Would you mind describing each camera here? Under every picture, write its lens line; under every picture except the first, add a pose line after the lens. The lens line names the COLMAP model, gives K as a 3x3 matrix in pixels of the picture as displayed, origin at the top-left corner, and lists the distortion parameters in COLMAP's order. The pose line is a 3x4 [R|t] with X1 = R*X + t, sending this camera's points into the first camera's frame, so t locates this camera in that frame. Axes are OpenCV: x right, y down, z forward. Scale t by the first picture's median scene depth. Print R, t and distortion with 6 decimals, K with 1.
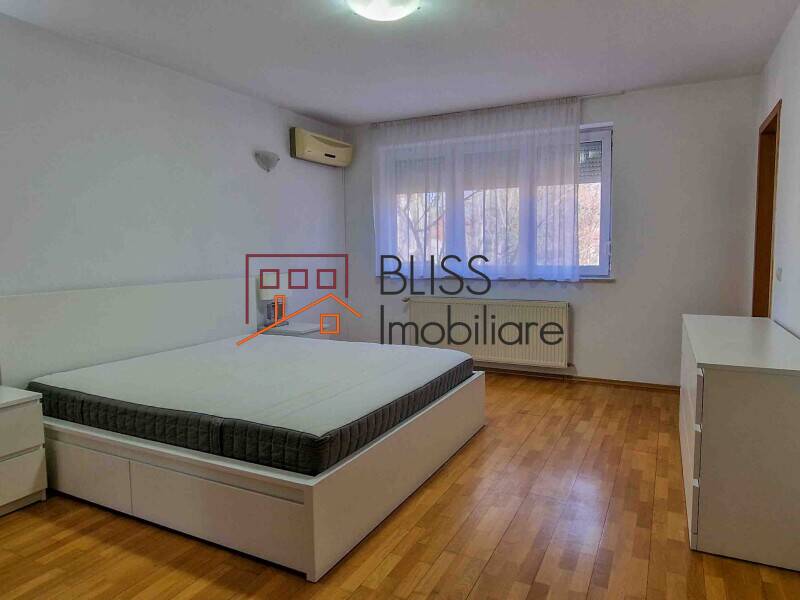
lens RADIAL K [[526.7, 0, 409.7], [0, 526.7, 294.1], [0, 0, 1]] dist [-0.010701, -0.003032]
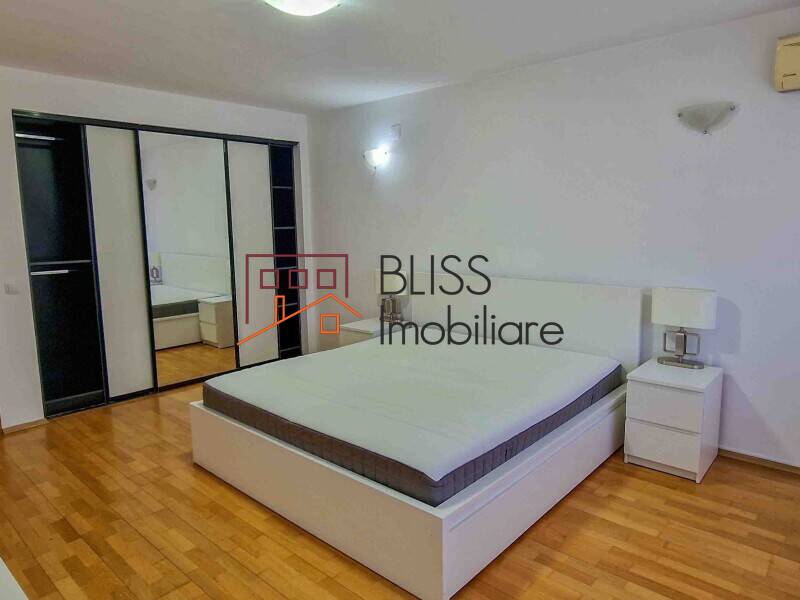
lens RADIAL K [[526.7, 0, 409.7], [0, 526.7, 294.1], [0, 0, 1]] dist [-0.010701, -0.003032]
pose [[-0.250777, 0.147695, -0.956712, 0.846172], [-0.072468, 0.982655, 0.170695, -0.216675], [0.965329, 0.112137, -0.235724, 1.466304]]
